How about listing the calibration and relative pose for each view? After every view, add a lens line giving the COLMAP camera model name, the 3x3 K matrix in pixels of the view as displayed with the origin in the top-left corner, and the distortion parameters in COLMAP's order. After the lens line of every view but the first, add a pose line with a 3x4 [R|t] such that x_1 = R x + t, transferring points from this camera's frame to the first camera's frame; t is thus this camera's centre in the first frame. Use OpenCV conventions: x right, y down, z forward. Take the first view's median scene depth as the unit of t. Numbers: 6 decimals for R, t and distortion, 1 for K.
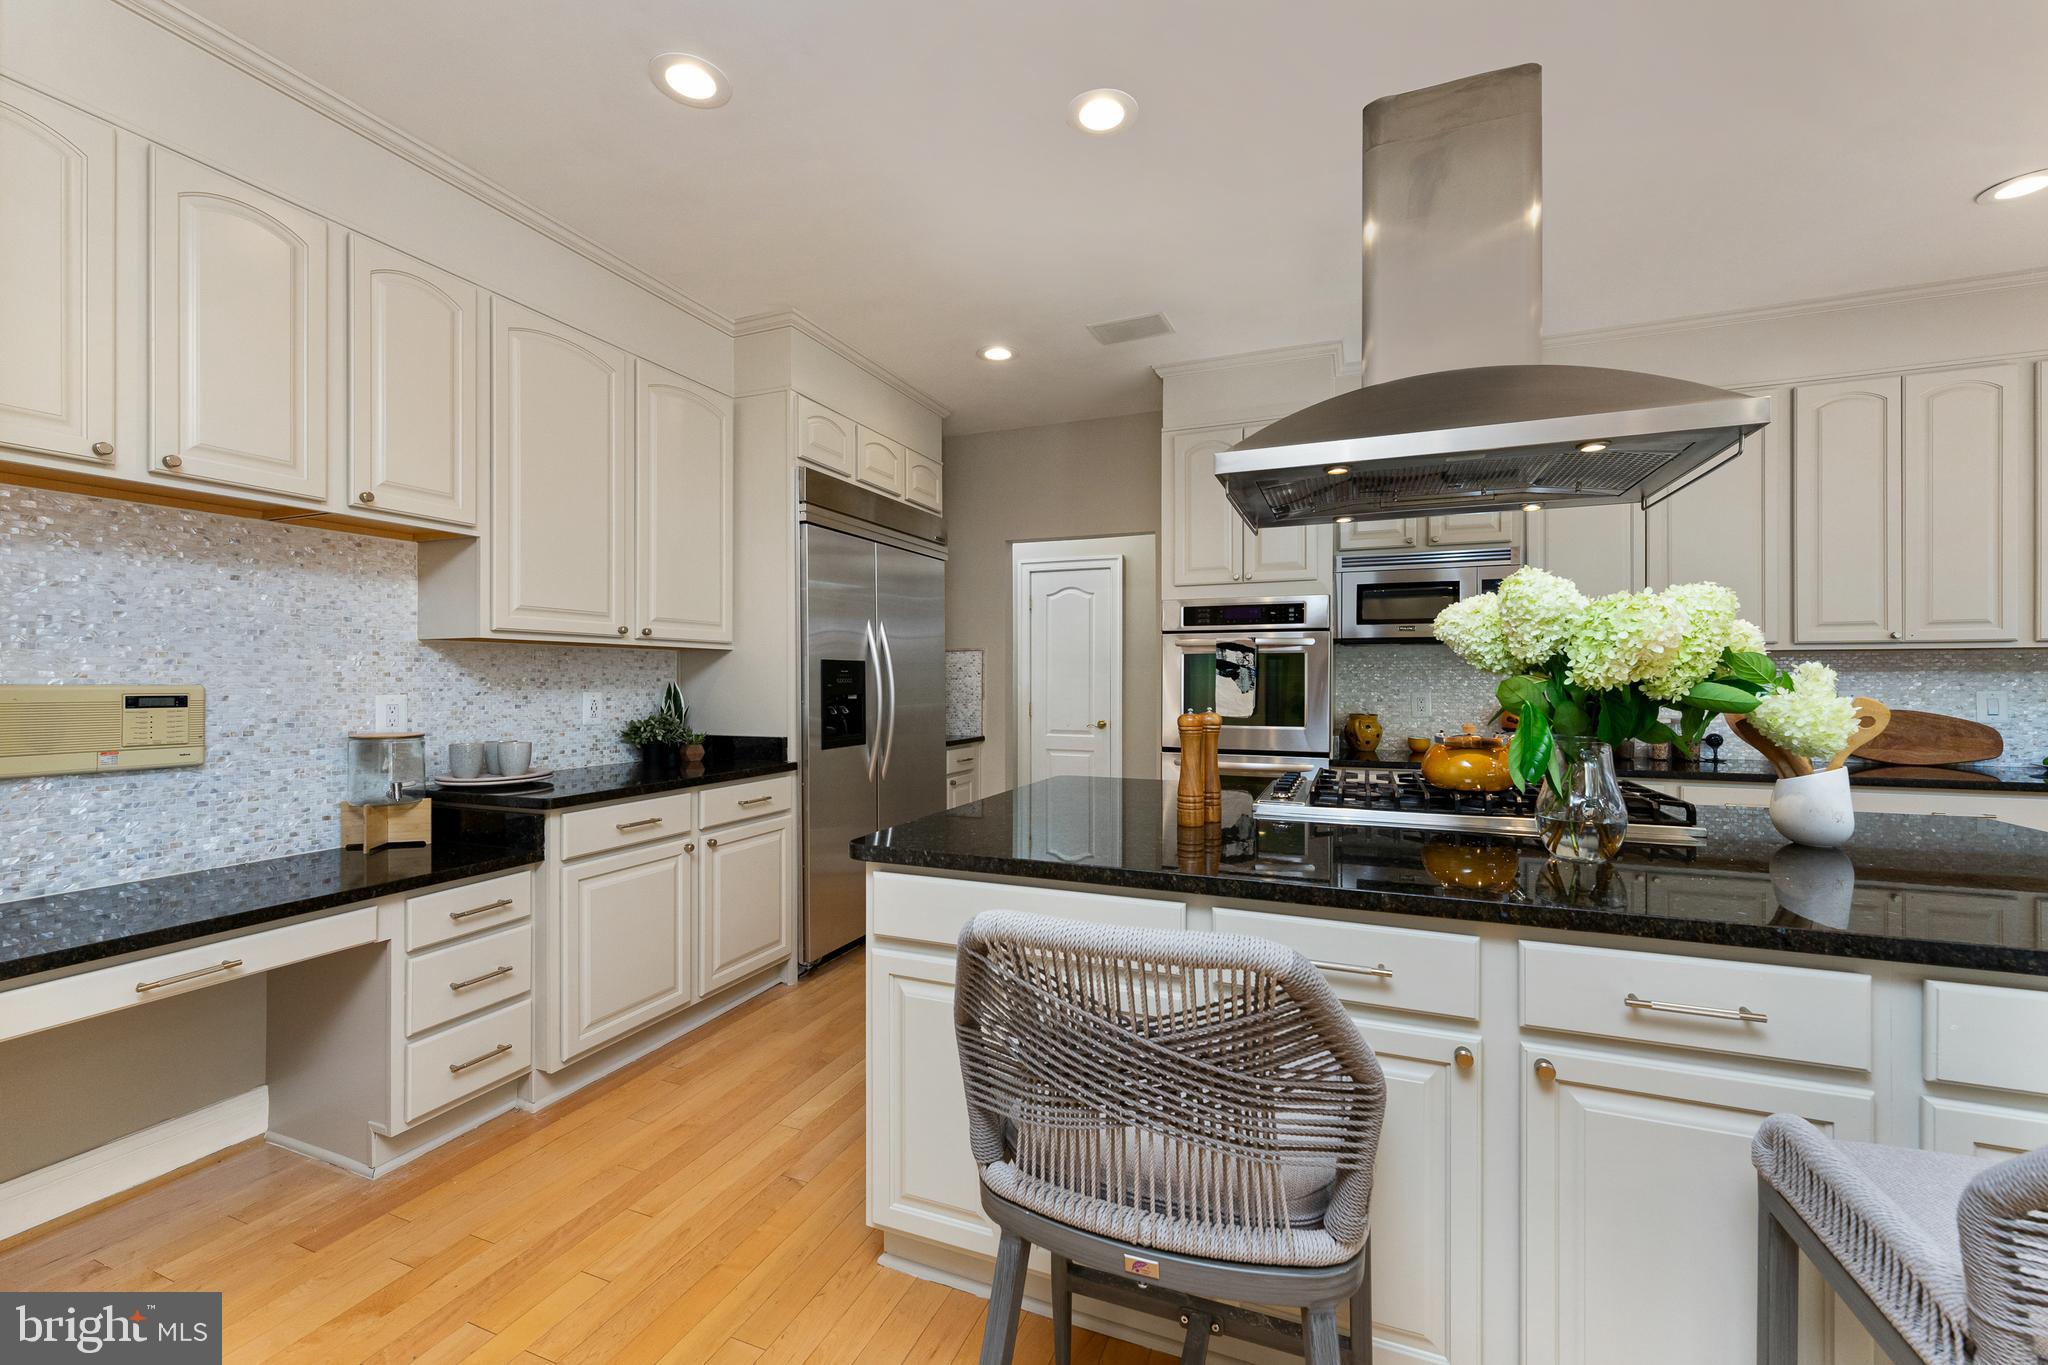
lens RADIAL K [[831.4, 0, 1024.0], [0, 831.4, 682.5], [0, 0, 1]] dist [-0.000138, -0.000252]
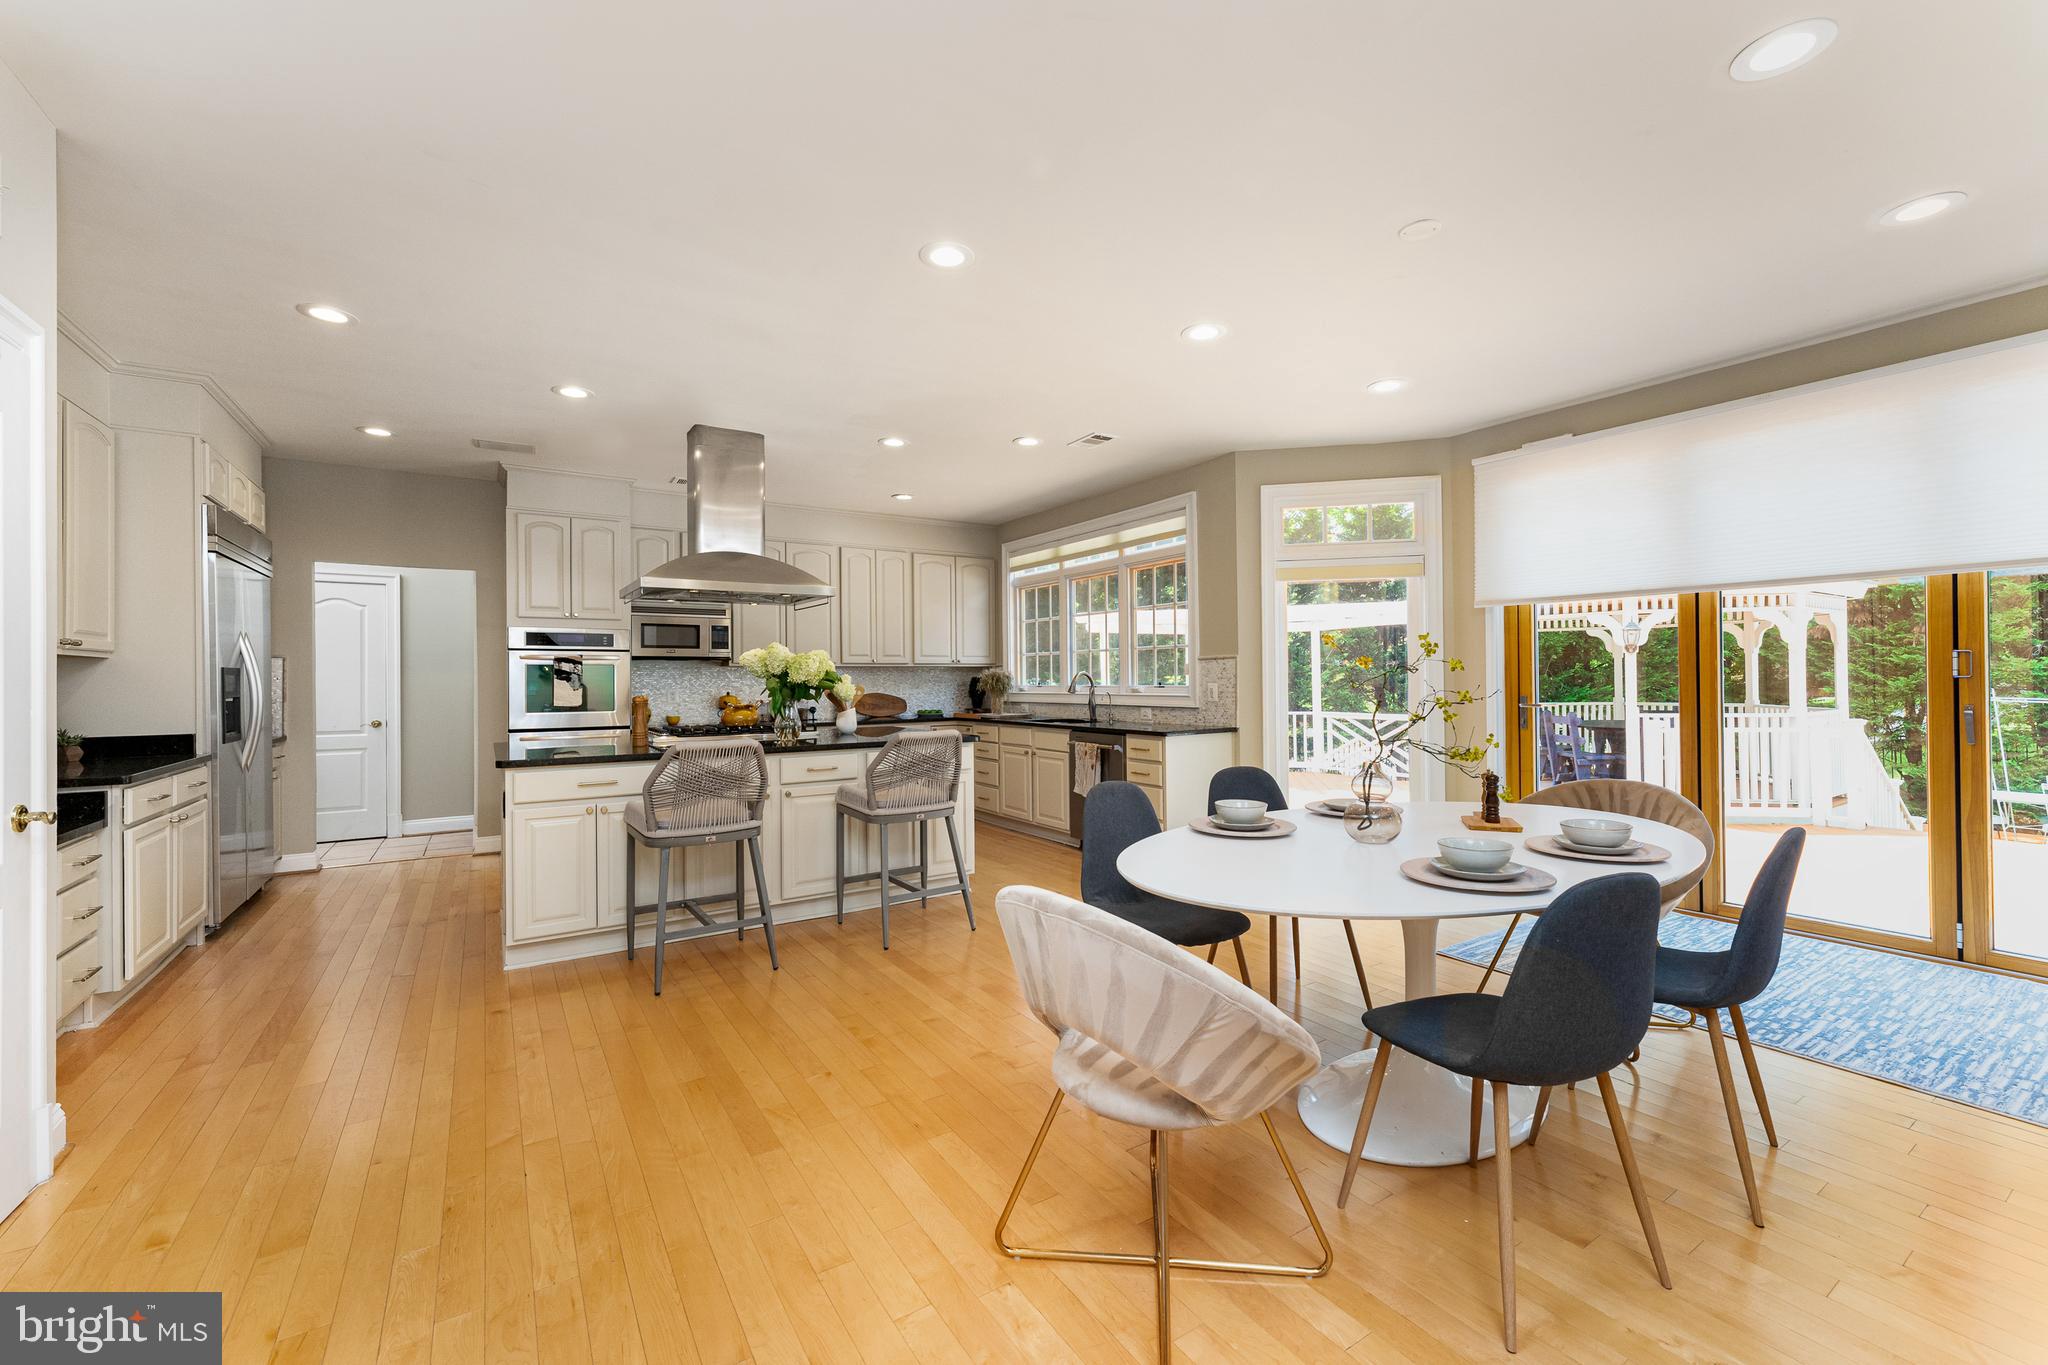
lens RADIAL K [[831.4, 0, 1024.0], [0, 831.4, 682.5], [0, 0, 1]] dist [-0.000138, -0.000252]
pose [[0.569694, -0.008394, 0.821814, -0.578032], [0.011393, 0.999932, 0.002315, 0.003894], [-0.821778, 0.008044, 0.569751, -0.619436]]
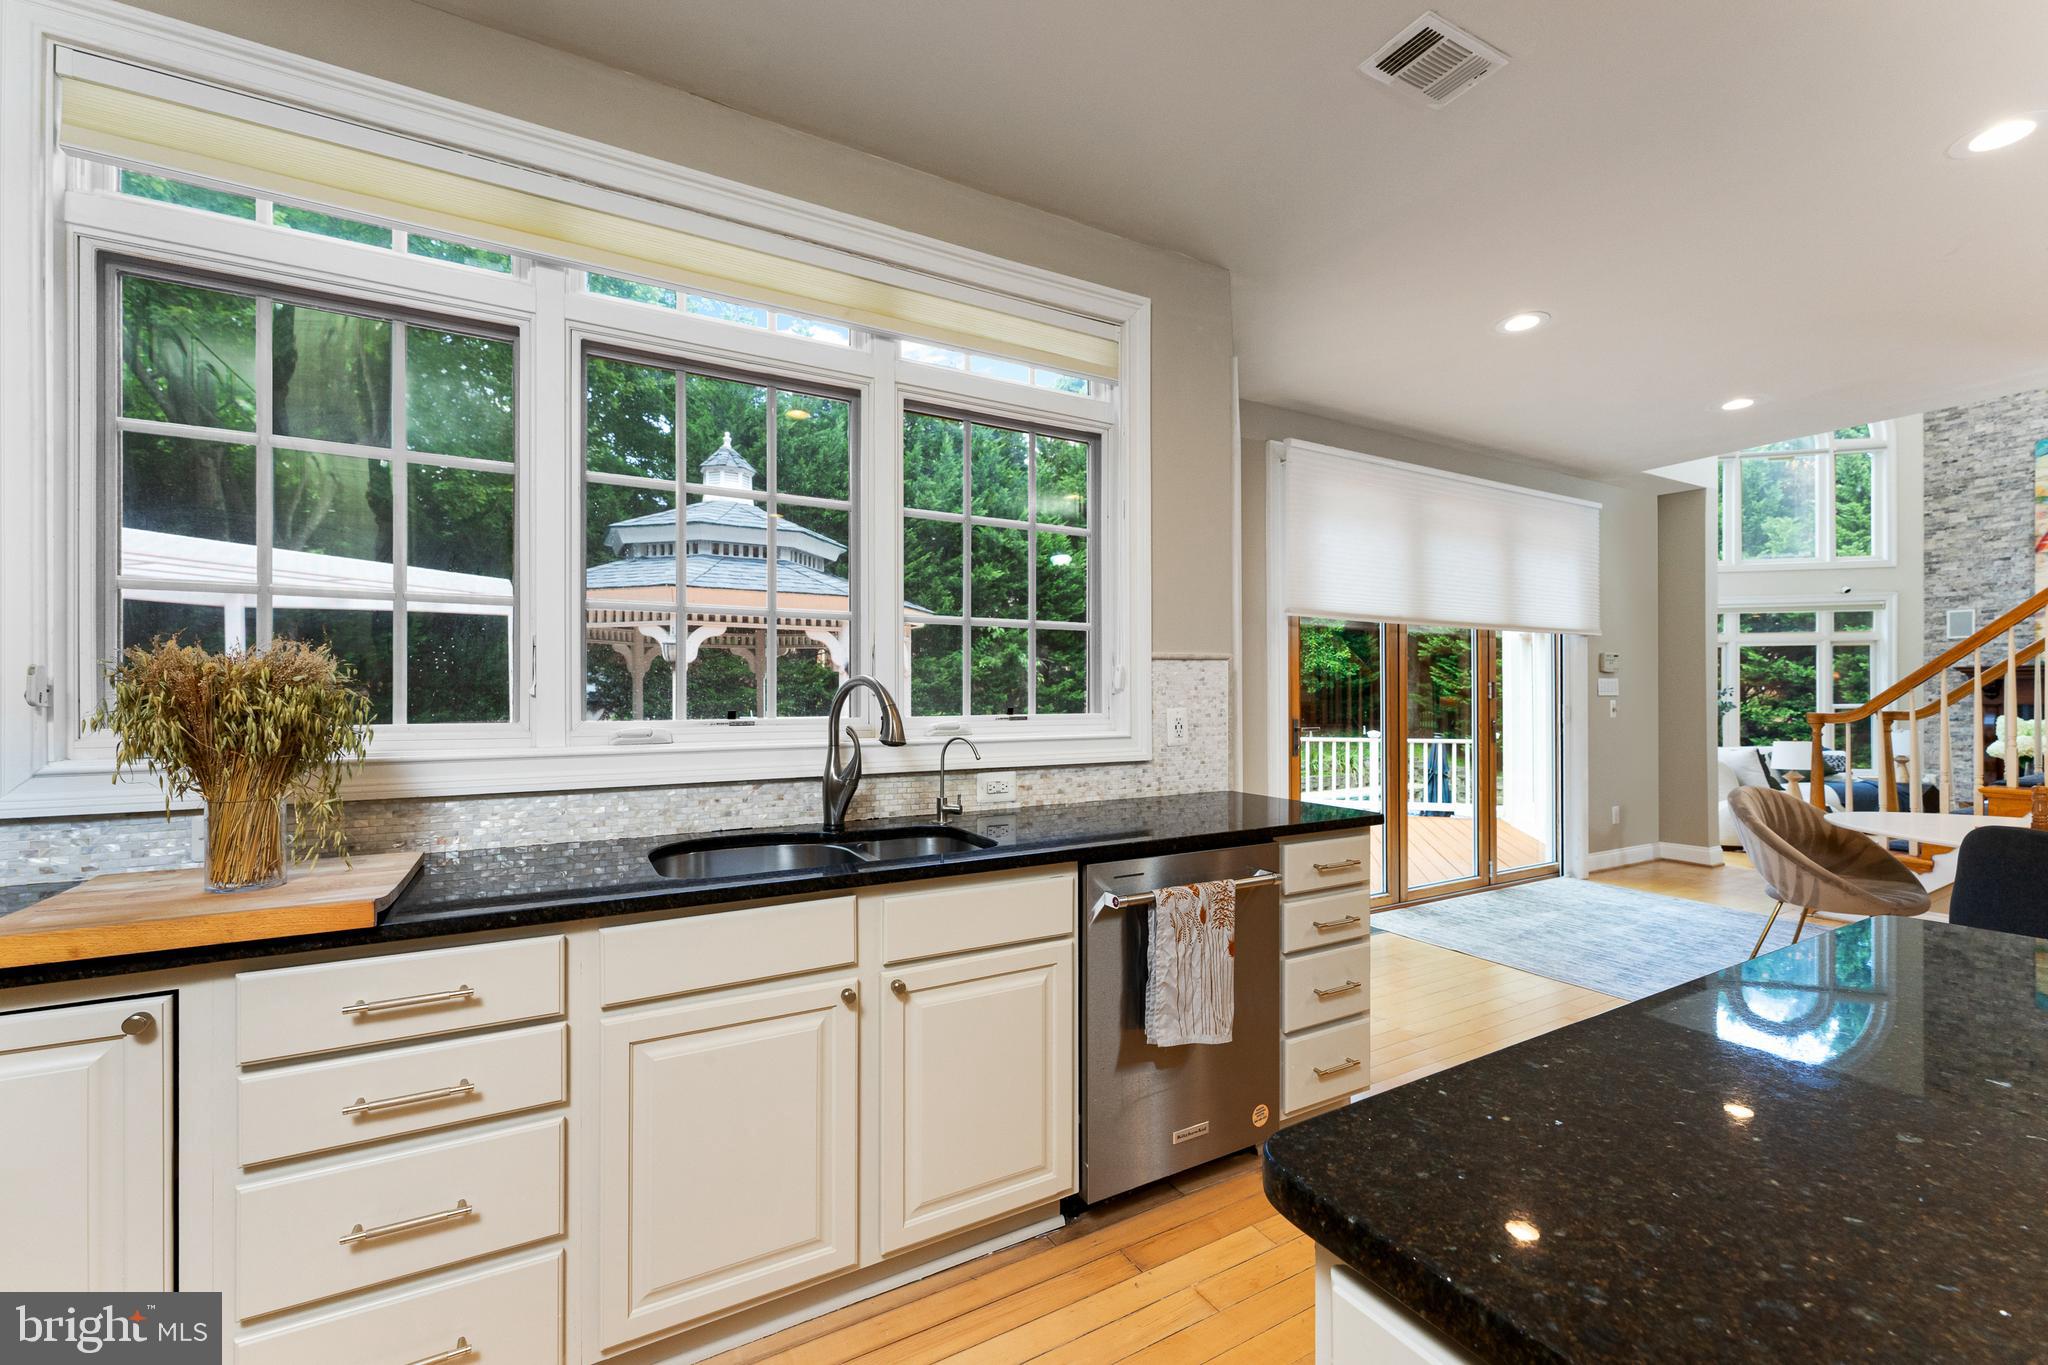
lens RADIAL K [[851.2, 0, 1024.0], [0, 851.2, 682.5], [0, 0, 1]] dist [-0.000004, -0.000056]
pose [[-0.790776, 0.004981, 0.612086, 0.614224], [0.000342, 0.999970, -0.007696, -0.004362], [-0.612106, -0.005877, -0.790754, 0.779153]]
